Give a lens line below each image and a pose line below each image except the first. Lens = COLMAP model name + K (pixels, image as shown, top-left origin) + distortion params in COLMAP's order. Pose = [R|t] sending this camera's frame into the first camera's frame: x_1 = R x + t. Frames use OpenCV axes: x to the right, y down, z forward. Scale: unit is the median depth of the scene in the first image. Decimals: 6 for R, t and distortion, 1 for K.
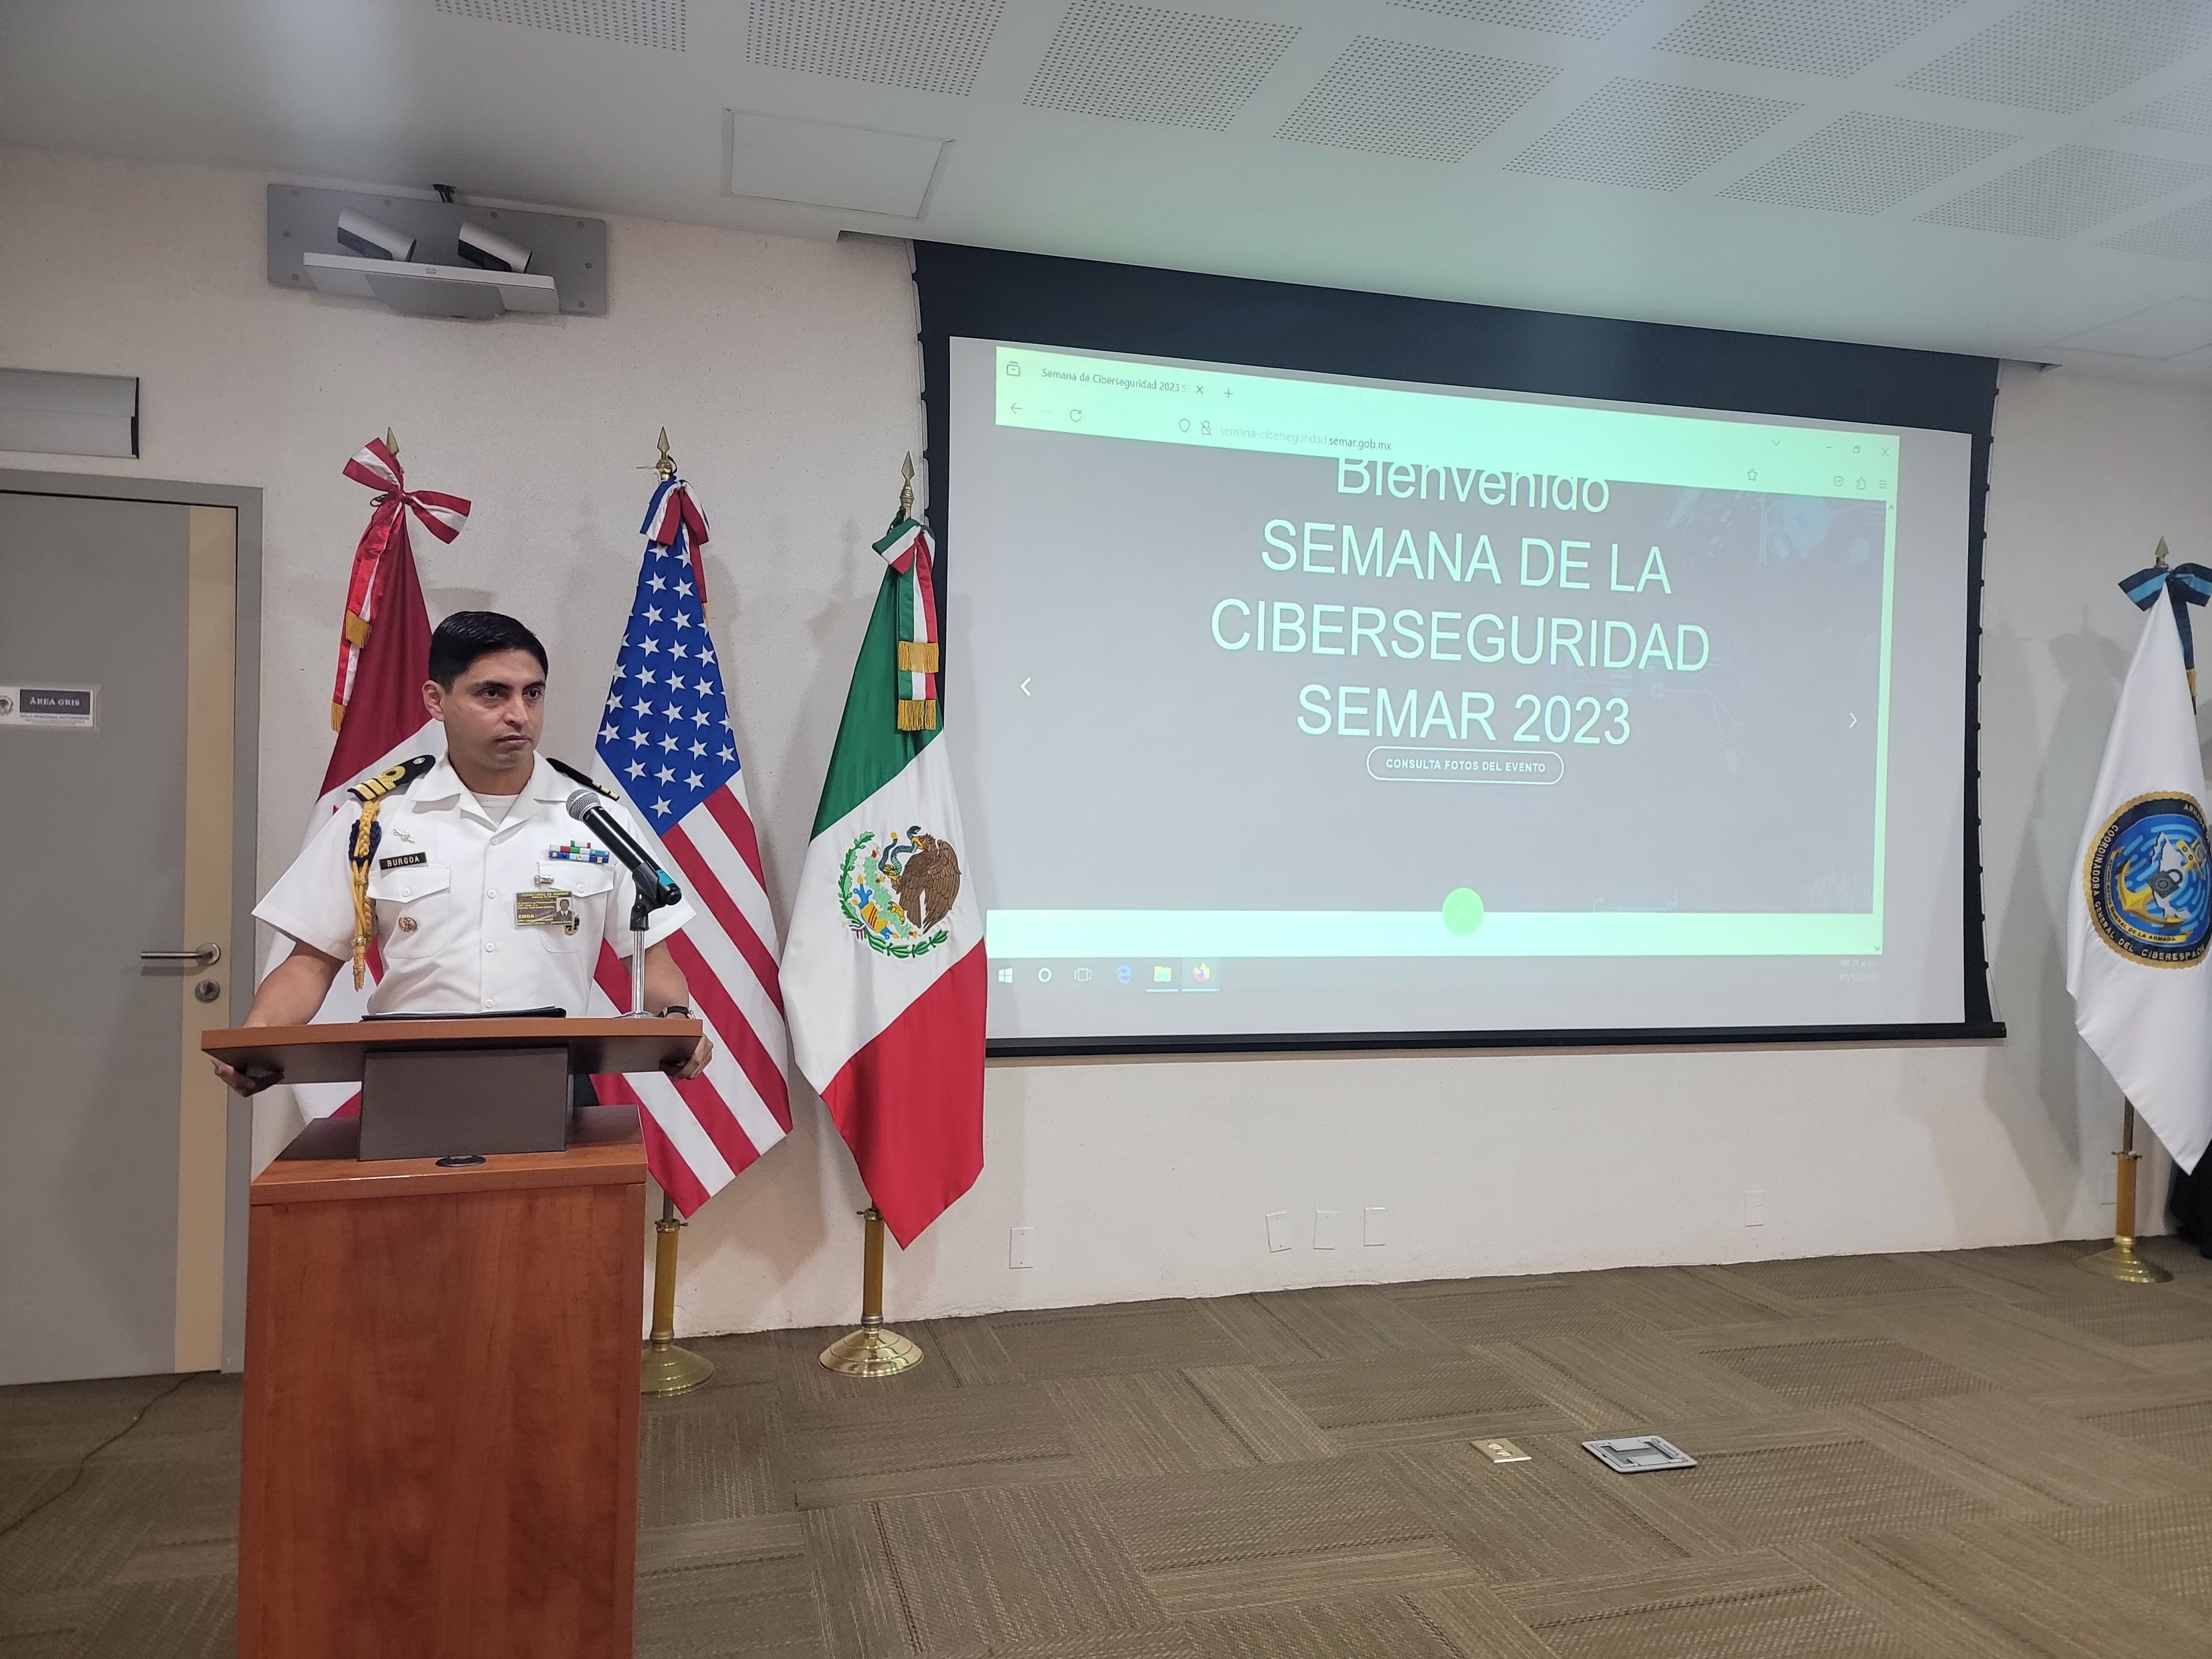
lens RADIAL K [[1531.4, 0, 1123.6], [0, 1531.4, 829.7], [0, 0, 1]] dist [0.086458, -0.068582]
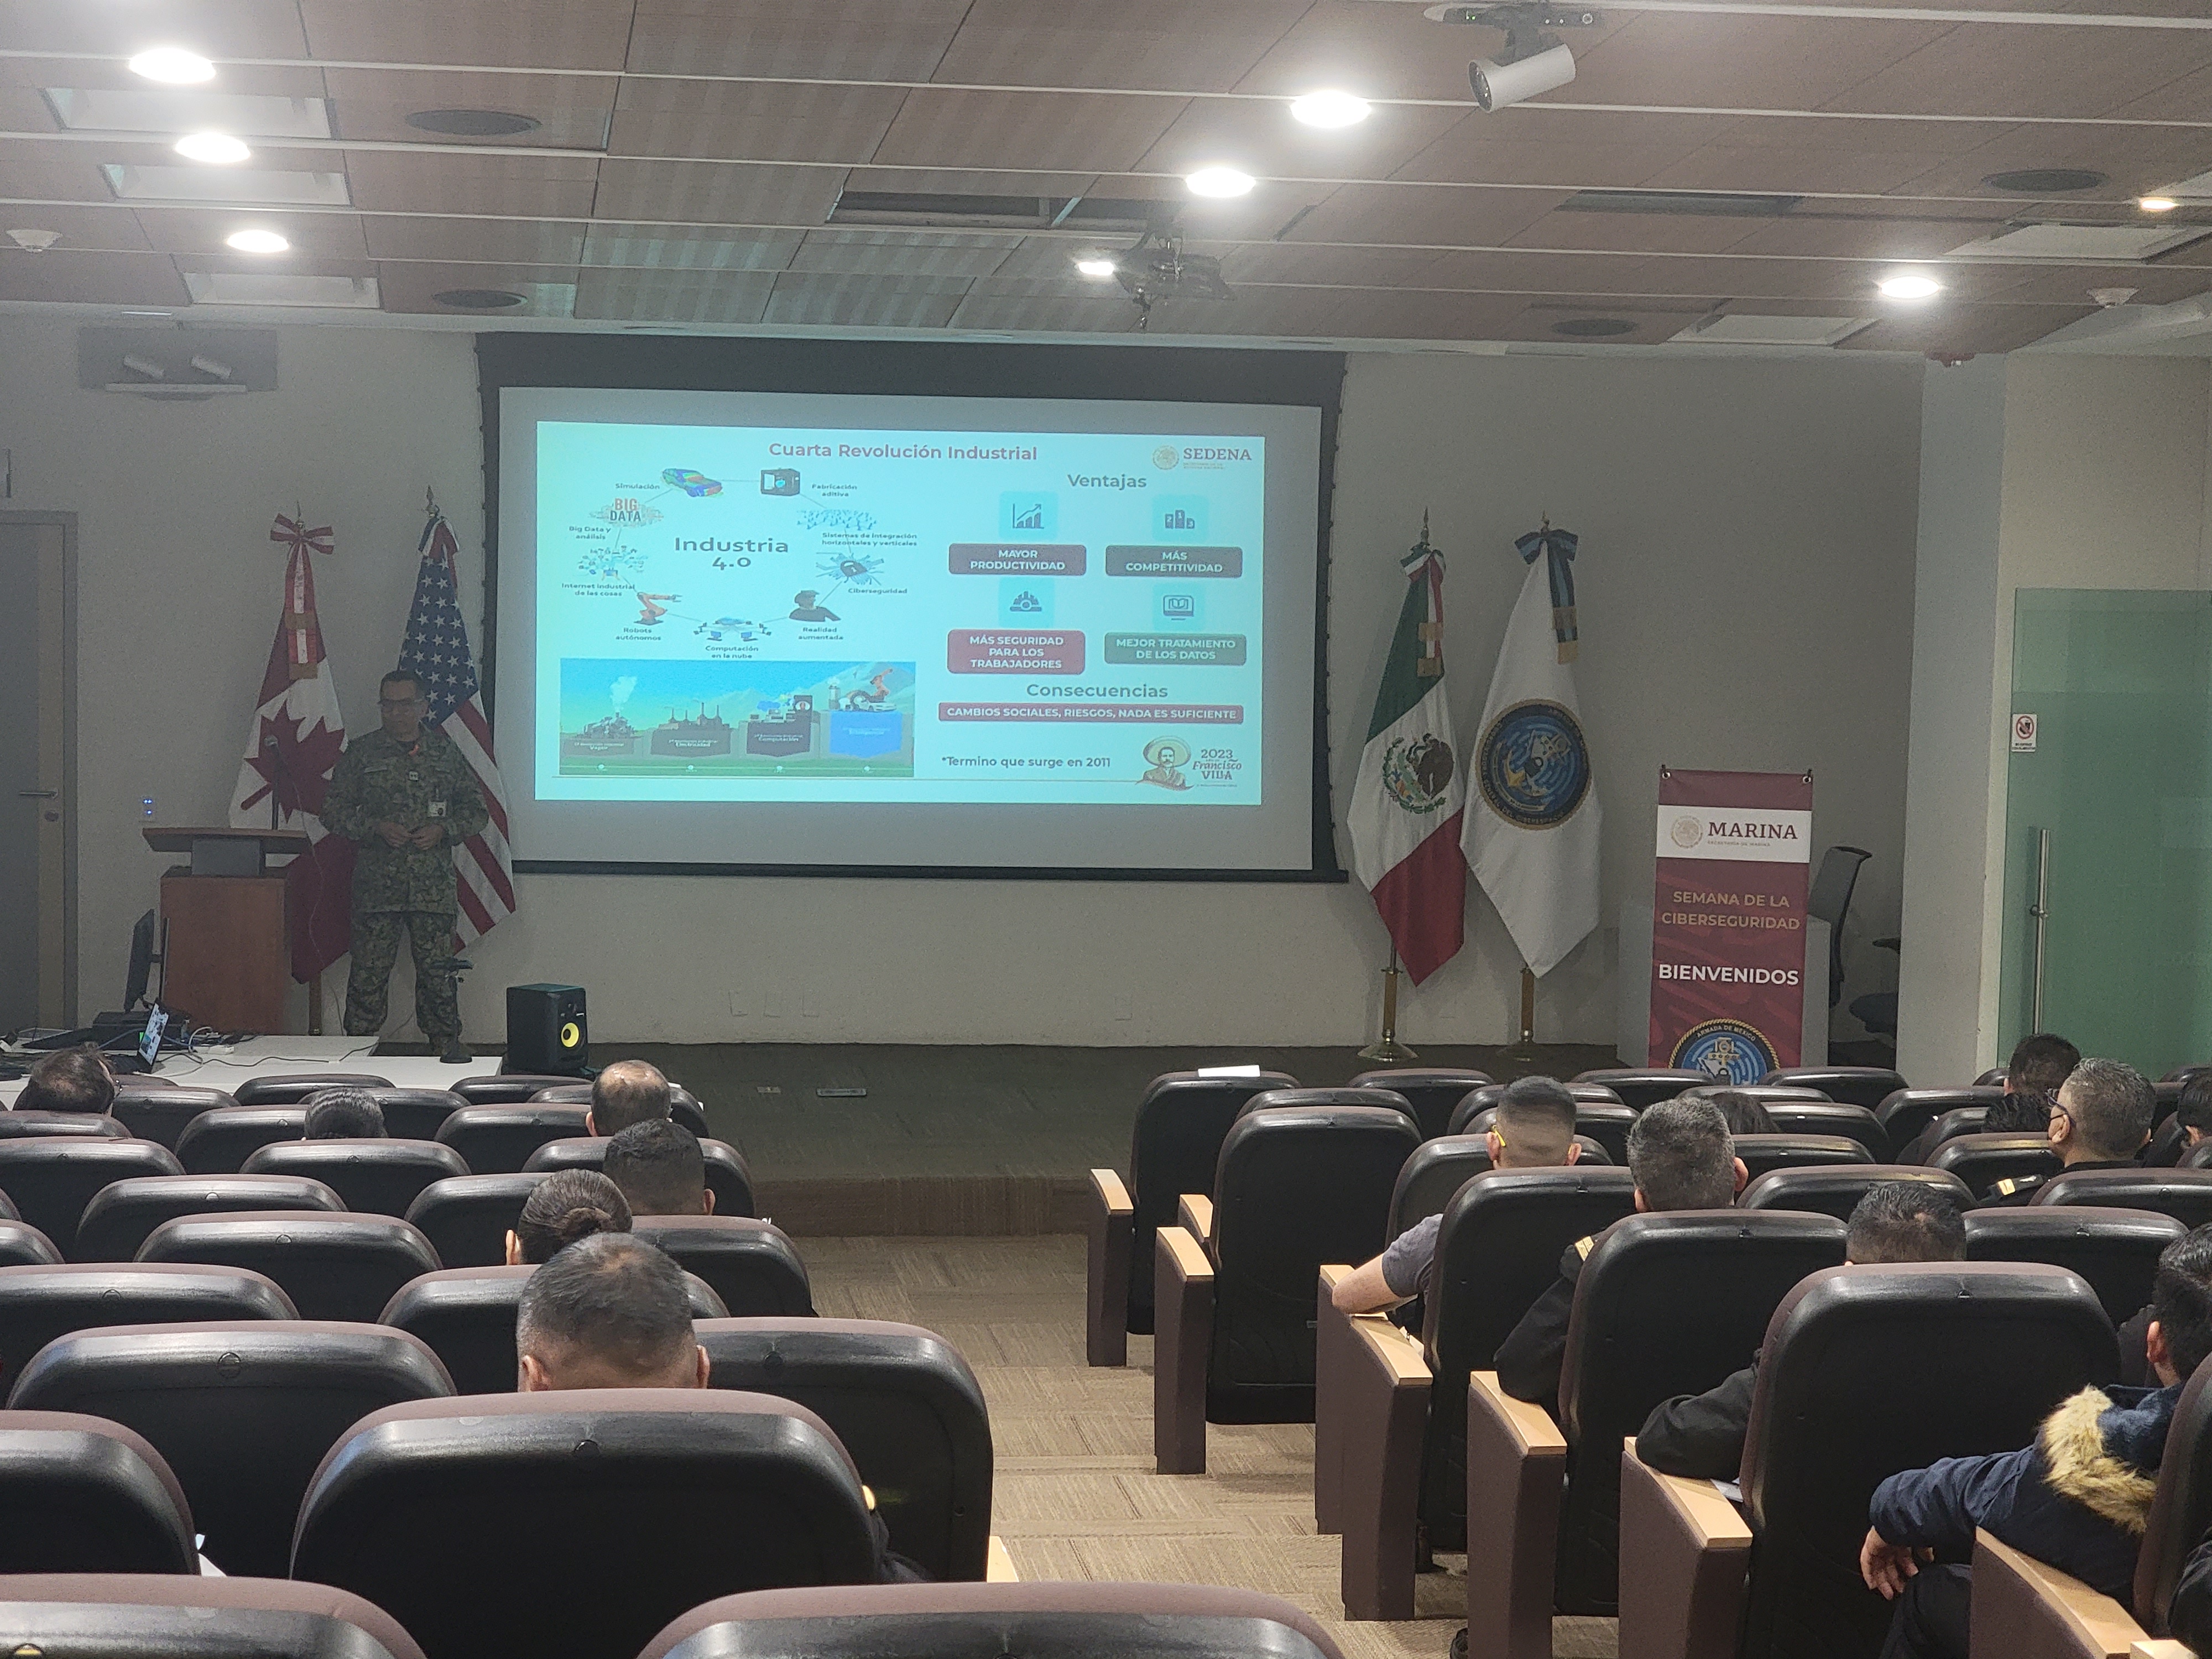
lens RADIAL K [[4438.0, 0, 1108.3], [0, 4438.0, 832.6], [0, 0, 1]] dist [-0.315924, 5.451229]
pose [[0.990606, 0.023146, -0.134775, 1.166329], [-0.009878, 0.995108, 0.098295, -0.352492], [0.136391, -0.096040, 0.985989, -3.497390]]
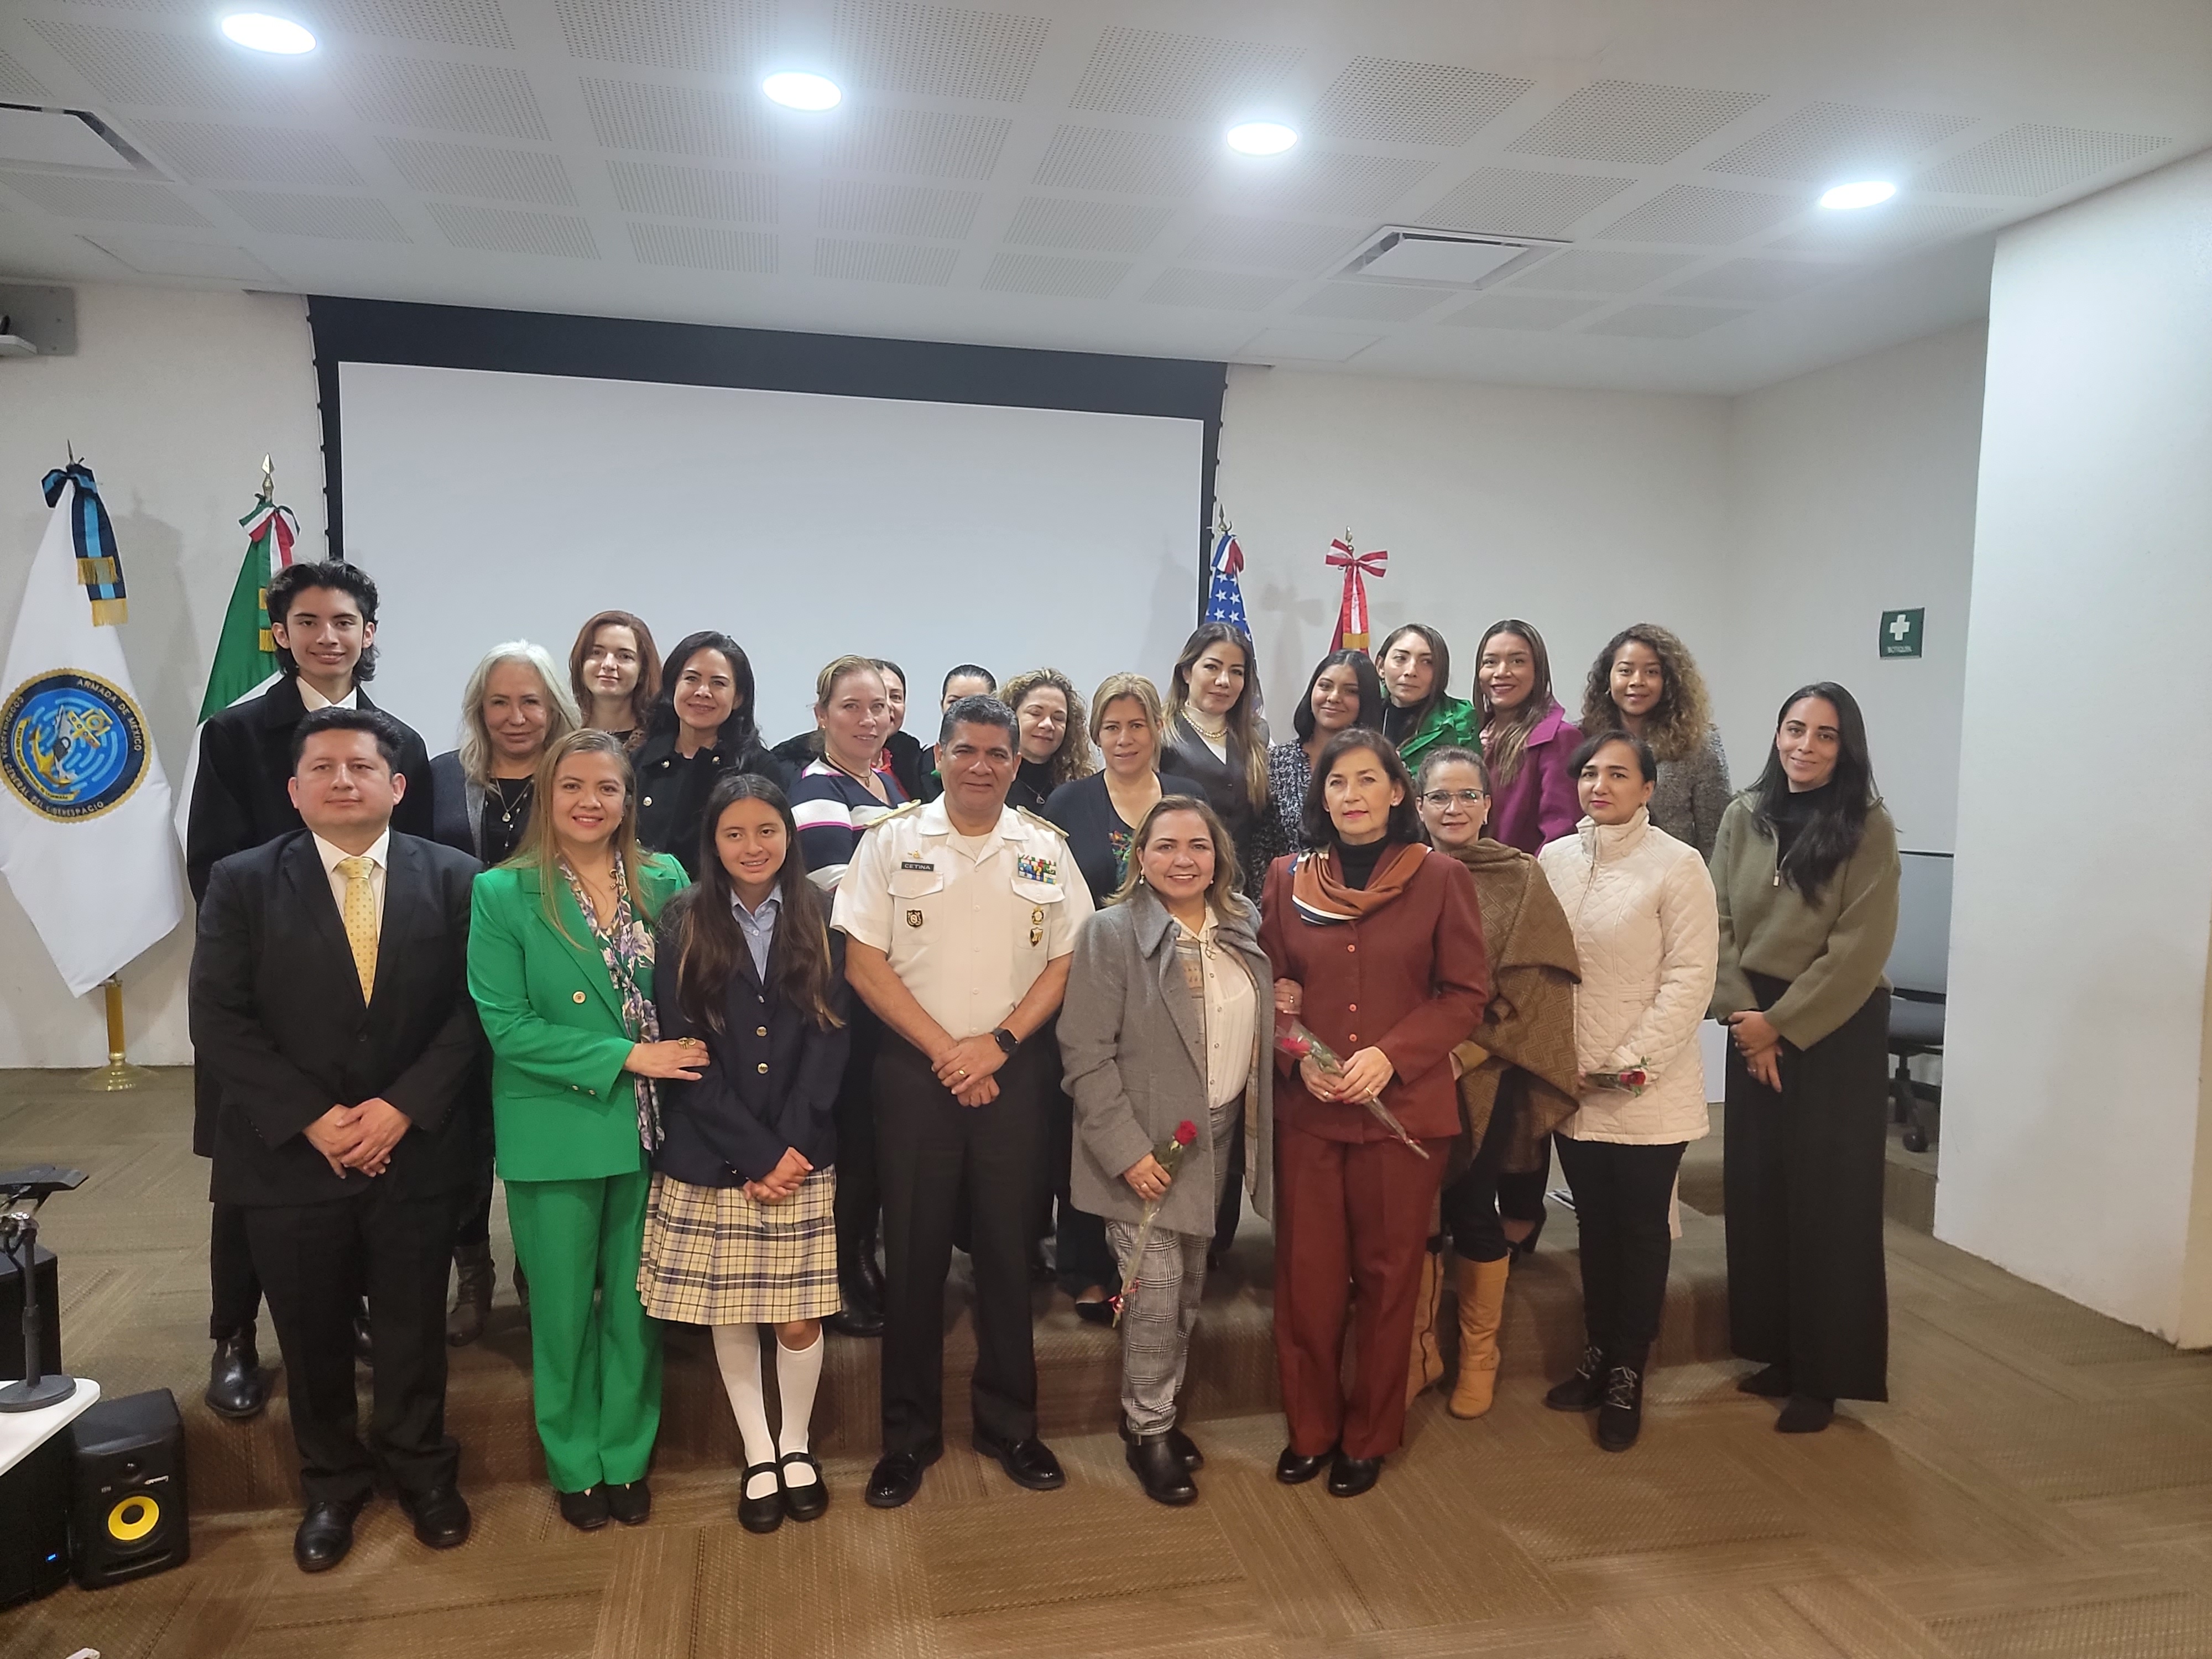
lens RADIAL K [[1543.4, 0, 1127.9], [0, 1543.4, 825.3], [0, 0, 1]] dist [0.075678, -0.063720]
pose [[0.998077, 0.011222, -0.060954, 0.760674], [-0.006507, 0.997009, 0.077007, -0.020317], [0.061636, -0.076463, 0.995166, -0.431659]]
